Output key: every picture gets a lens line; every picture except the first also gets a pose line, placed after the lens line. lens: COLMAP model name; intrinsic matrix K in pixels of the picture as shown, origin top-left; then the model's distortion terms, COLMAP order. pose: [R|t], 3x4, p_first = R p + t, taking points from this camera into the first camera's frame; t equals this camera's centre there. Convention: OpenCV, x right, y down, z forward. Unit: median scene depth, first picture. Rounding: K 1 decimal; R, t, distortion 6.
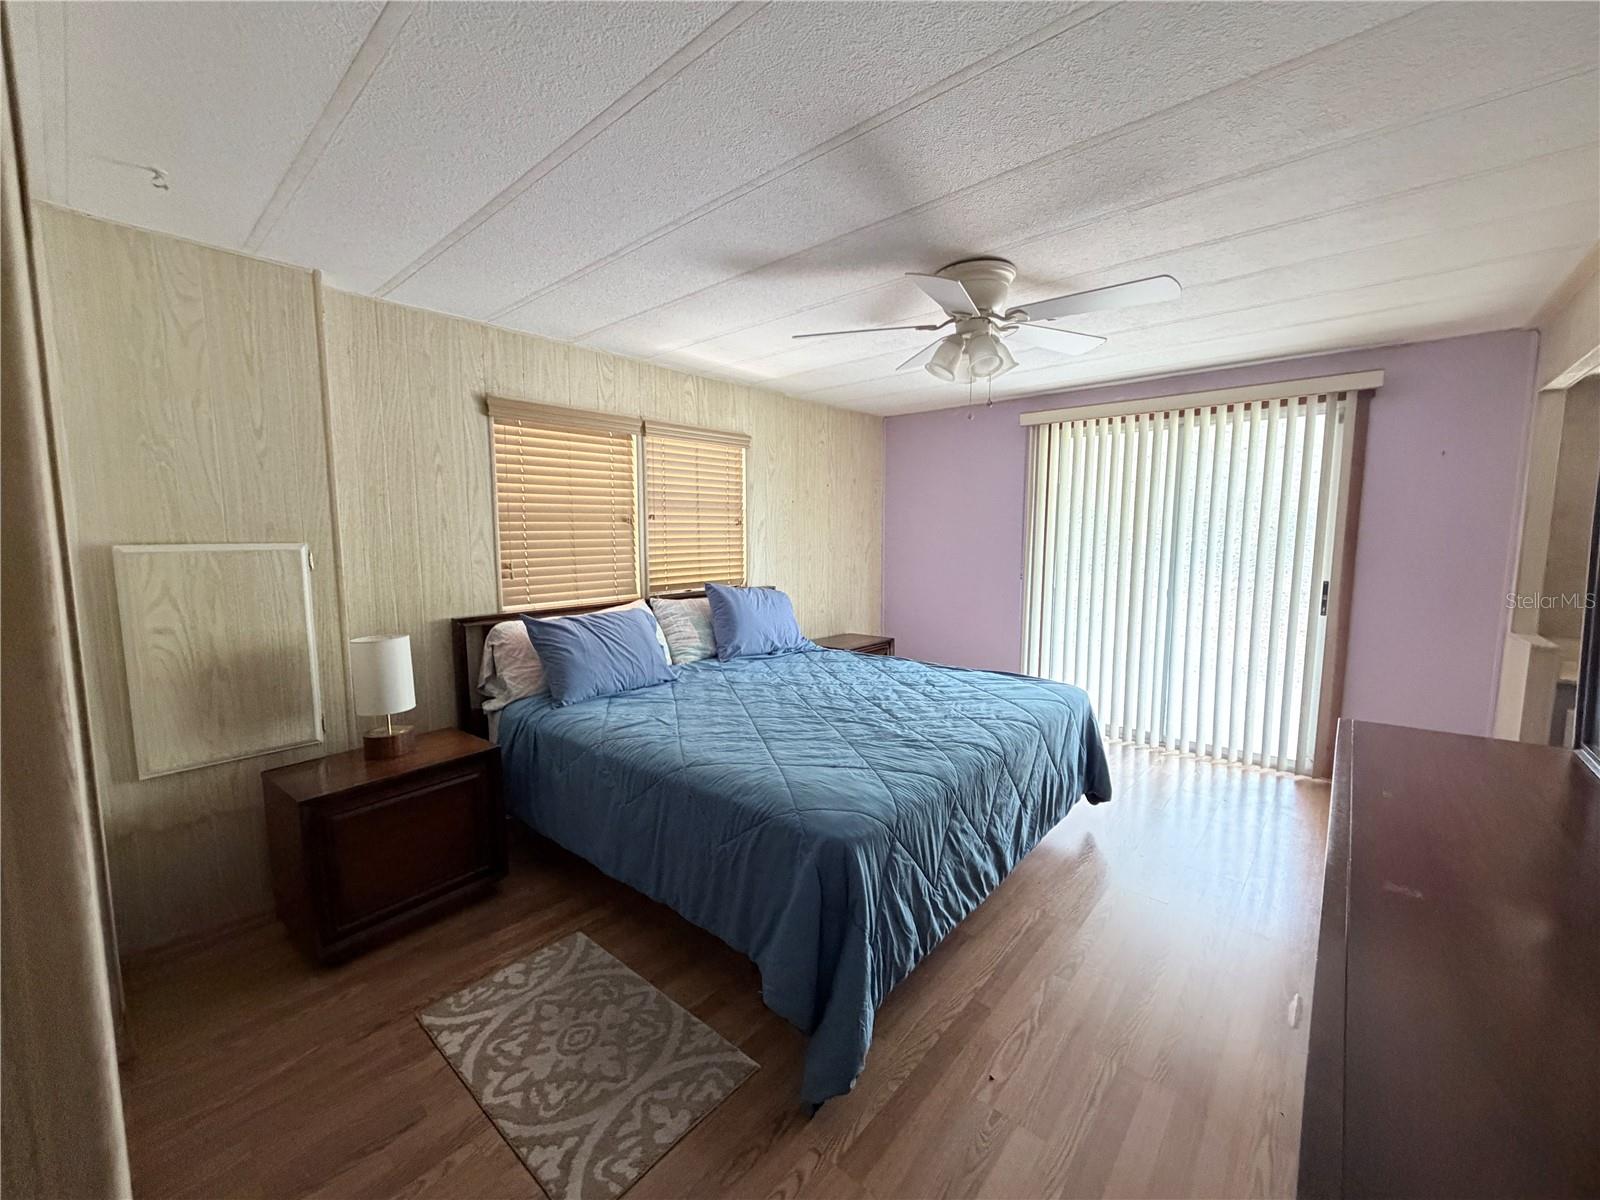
lens RADIAL K [[637.8, 0, 792.9], [0, 637.8, 602.9], [0, 0, 1]] dist [-0.002514, -0.000032]
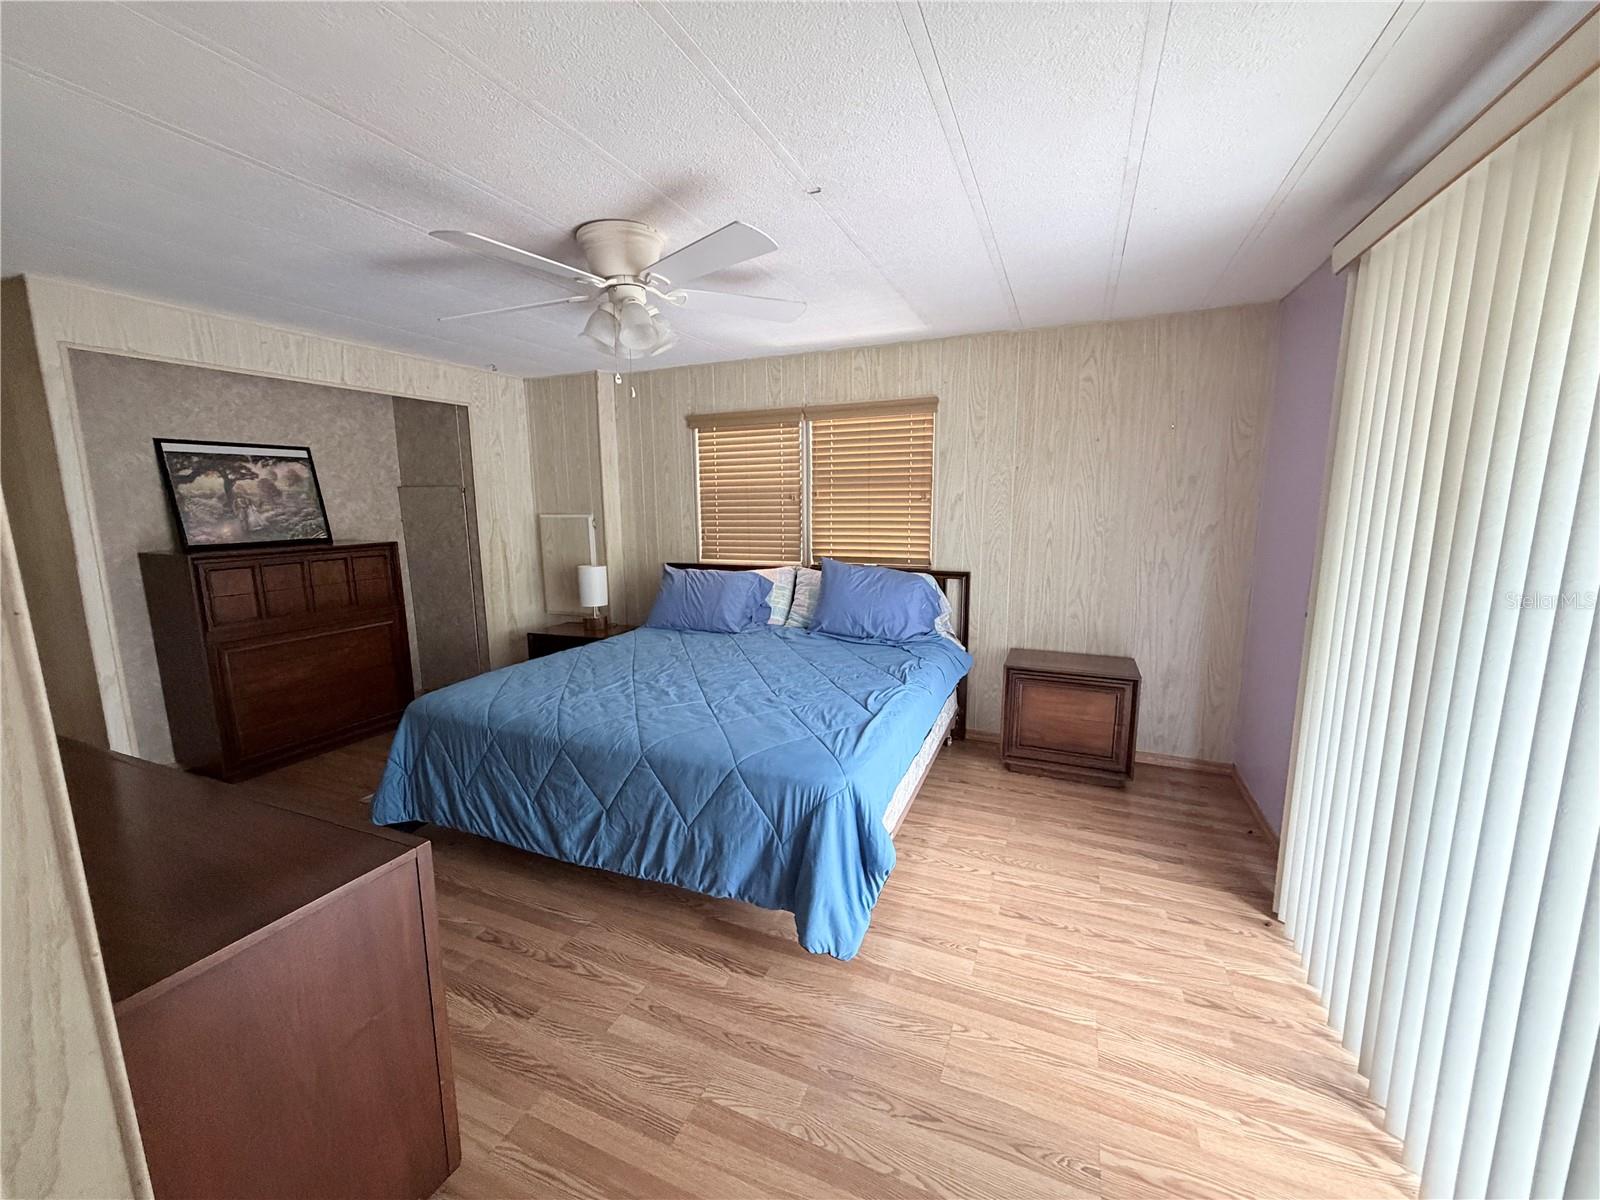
lens RADIAL K [[637.8, 0, 790.3], [0, 637.8, 596.4], [0, 0, 1]] dist [-0.002514, -0.000032]
pose [[0.300226, 0.143727, -0.942978, 0.882910], [-0.096789, 0.988071, 0.119785, -0.092459], [0.948945, 0.055307, 0.310556, 0.660854]]
